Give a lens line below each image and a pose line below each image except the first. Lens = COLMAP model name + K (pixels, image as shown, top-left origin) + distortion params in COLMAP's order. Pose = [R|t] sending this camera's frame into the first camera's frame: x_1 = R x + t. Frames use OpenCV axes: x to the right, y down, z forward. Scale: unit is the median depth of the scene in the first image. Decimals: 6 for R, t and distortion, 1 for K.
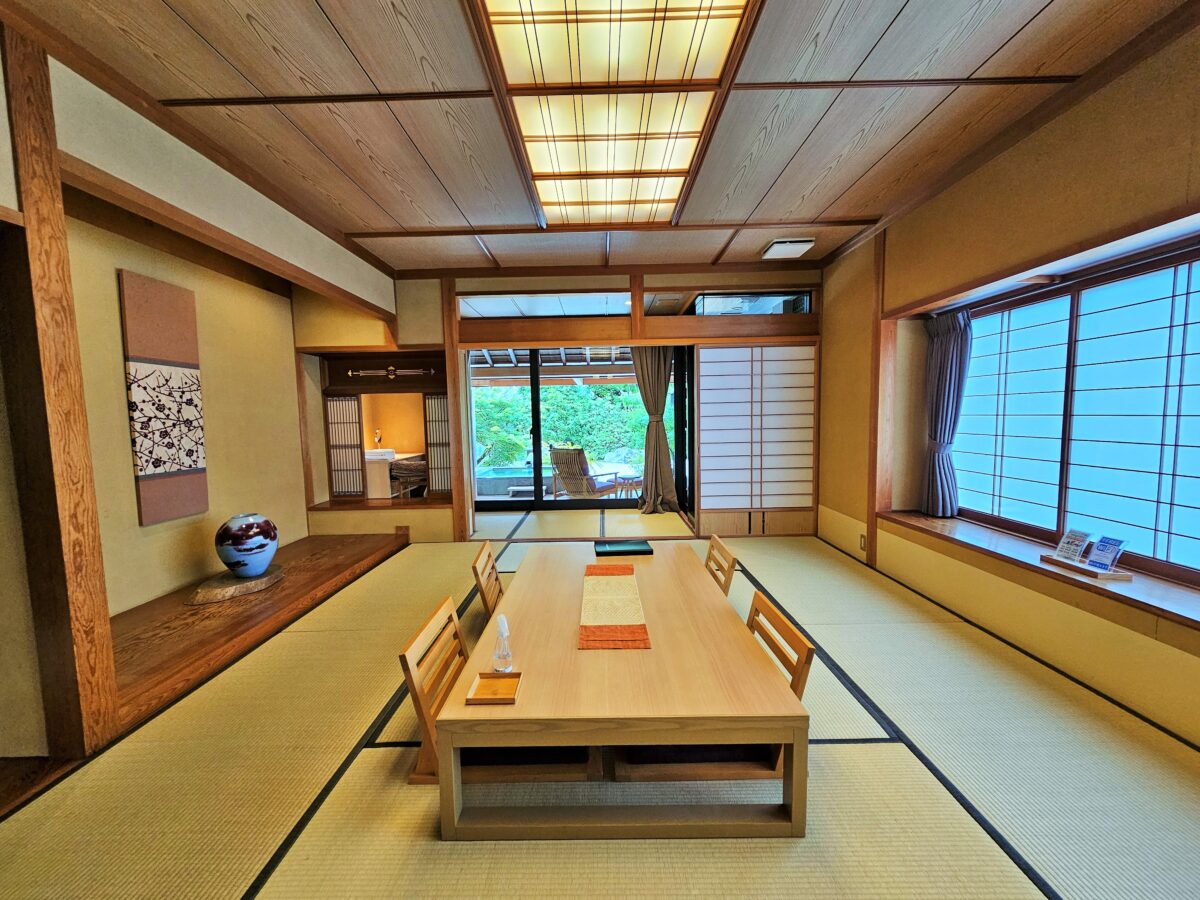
lens RADIAL K [[493.9, 0, 596.7], [0, 493.9, 458.1], [0, 0, 1]] dist [-0.000250, -0.000536]
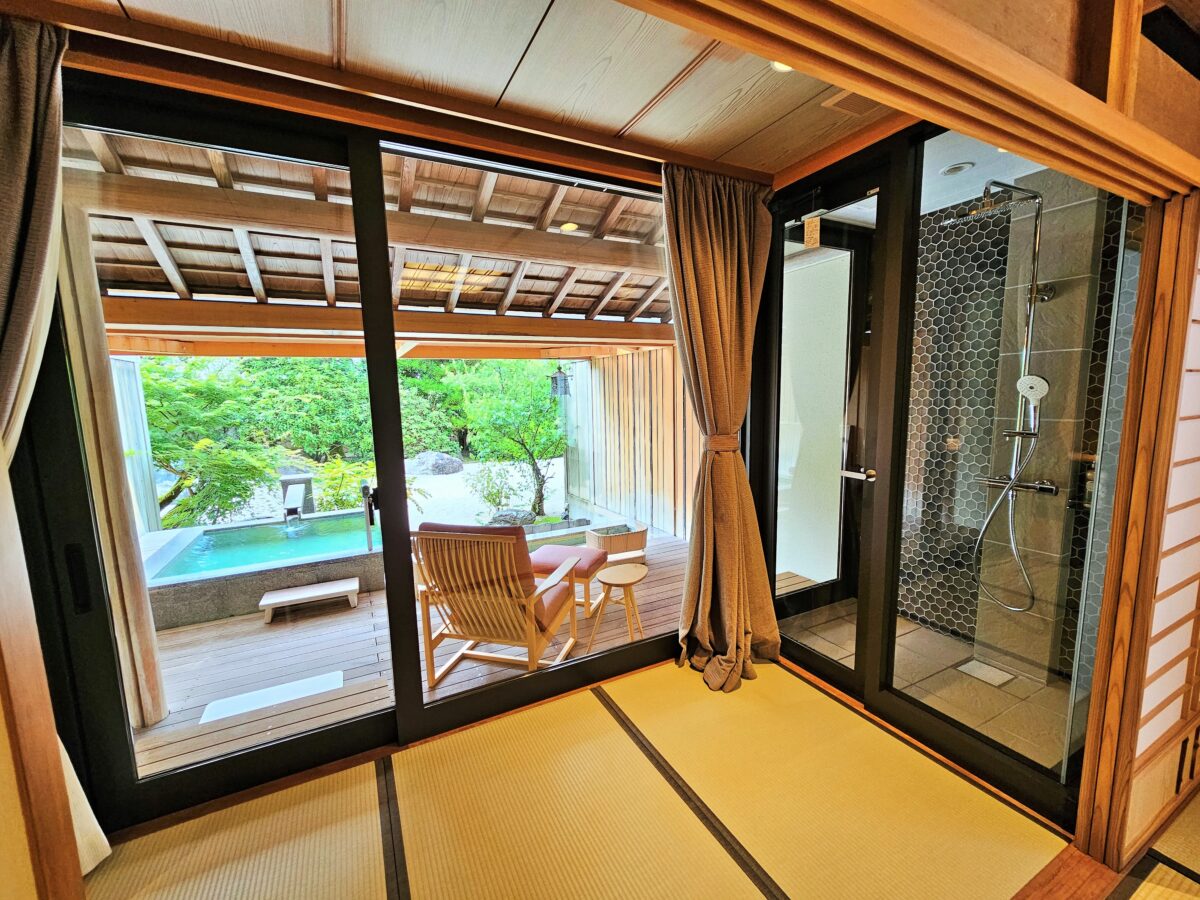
lens RADIAL K [[493.9, 0, 596.7], [0, 493.9, 458.1], [0, 0, 1]] dist [-0.000250, -0.000536]
pose [[0.884550, -0.062816, 0.462197, -0.075289], [0.045956, 0.997806, 0.047658, -0.044015], [-0.464176, -0.020915, 0.885496, 0.333858]]
